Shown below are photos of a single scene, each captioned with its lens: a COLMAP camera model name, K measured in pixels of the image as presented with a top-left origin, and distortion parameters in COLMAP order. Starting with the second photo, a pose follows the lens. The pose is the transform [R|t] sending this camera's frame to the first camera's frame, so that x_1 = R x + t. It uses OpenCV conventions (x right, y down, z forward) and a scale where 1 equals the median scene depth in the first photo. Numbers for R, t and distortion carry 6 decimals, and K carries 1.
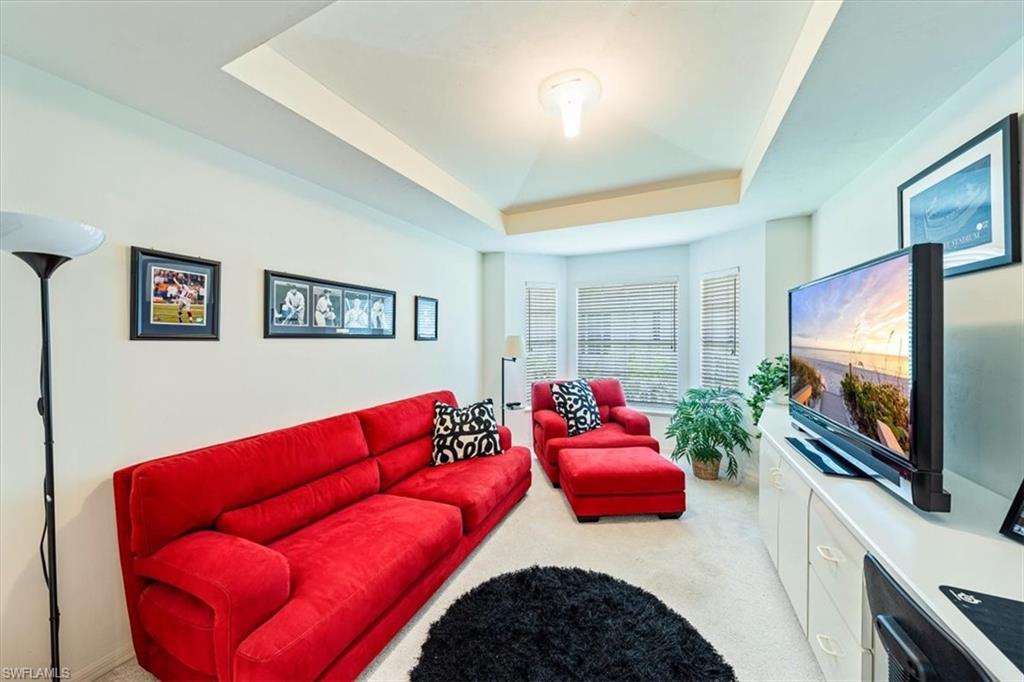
lens RADIAL K [[351.2, 0, 516.2], [0, 351.2, 342.3], [0, 0, 1]] dist [-0.000481, -0.000223]
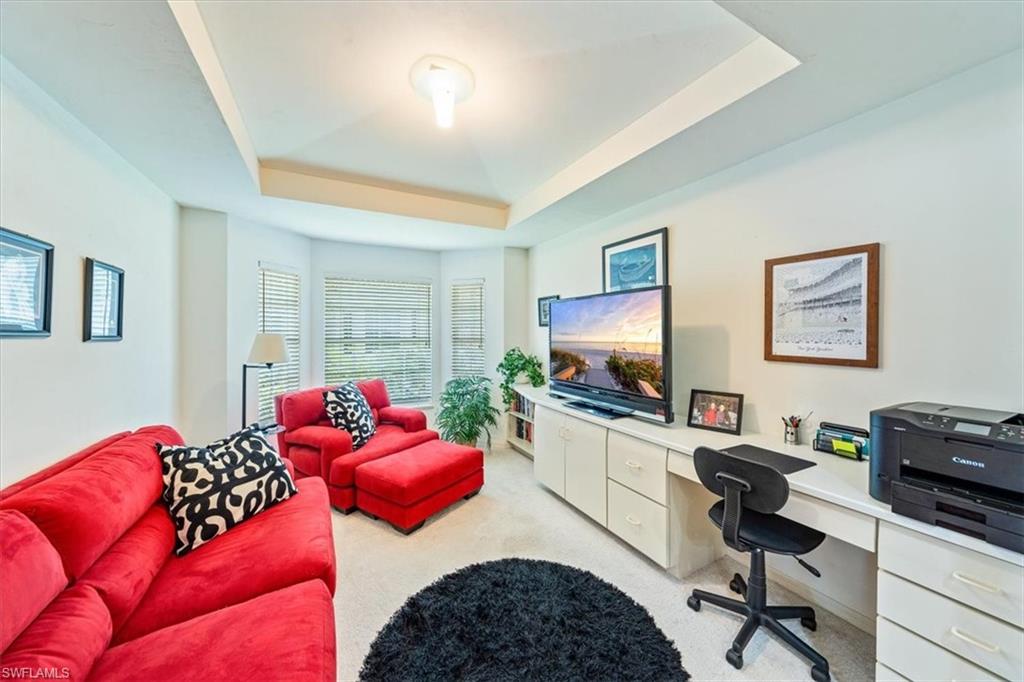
lens RADIAL K [[351.2, 0, 512.0], [0, 351.2, 334.5], [0, 0, 1]] dist [-0.000481, -0.000223]
pose [[0.616649, -0.001065, 0.787237, -0.357281], [0.016566, 0.999795, -0.011623, 0.001136], [-0.787064, 0.020208, 0.616541, 0.195339]]
